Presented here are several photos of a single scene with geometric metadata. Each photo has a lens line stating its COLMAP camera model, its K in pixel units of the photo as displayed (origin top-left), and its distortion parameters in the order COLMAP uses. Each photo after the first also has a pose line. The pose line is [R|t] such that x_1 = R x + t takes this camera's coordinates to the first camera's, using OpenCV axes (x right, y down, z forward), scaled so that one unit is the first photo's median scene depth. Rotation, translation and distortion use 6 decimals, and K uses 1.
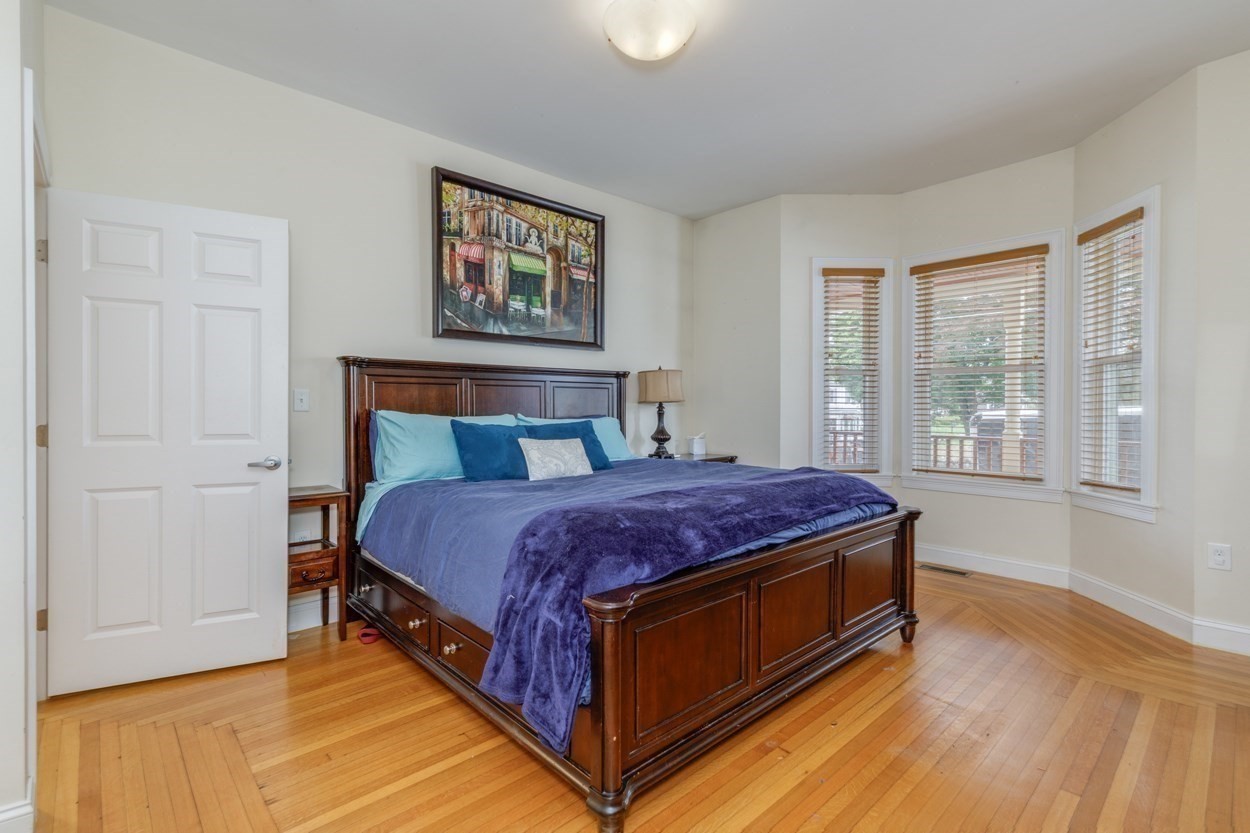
lens RADIAL K [[566.1, 0, 624.3], [0, 566.1, 411.6], [0, 0, 1]] dist [0.011245, -0.000247]
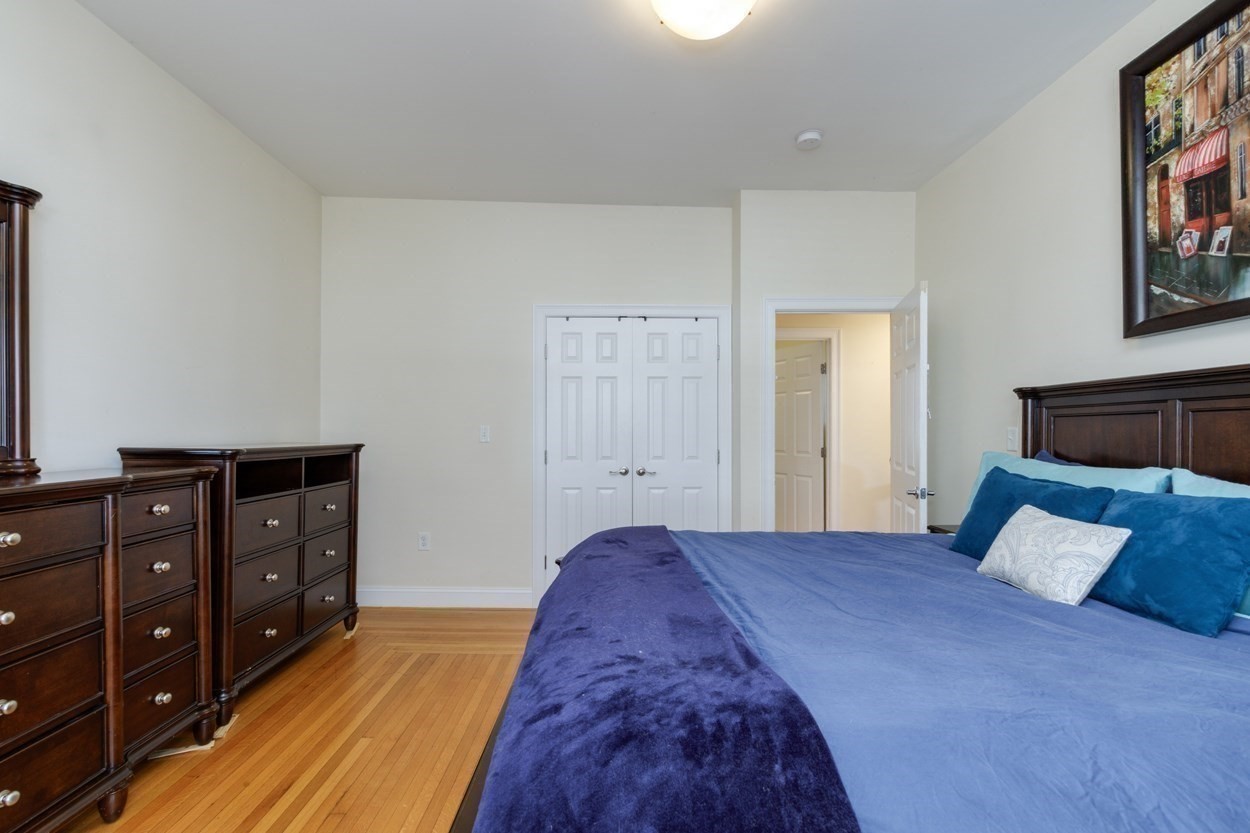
lens RADIAL K [[566.1, 0, 623.7], [0, 566.1, 423.8], [0, 0, 1]] dist [0.011245, -0.000247]
pose [[-0.665679, -0.012607, -0.746132, 0.483792], [-0.019066, 0.999818, 0.000117, -0.025287], [0.745995, 0.014303, -0.665798, 0.967679]]
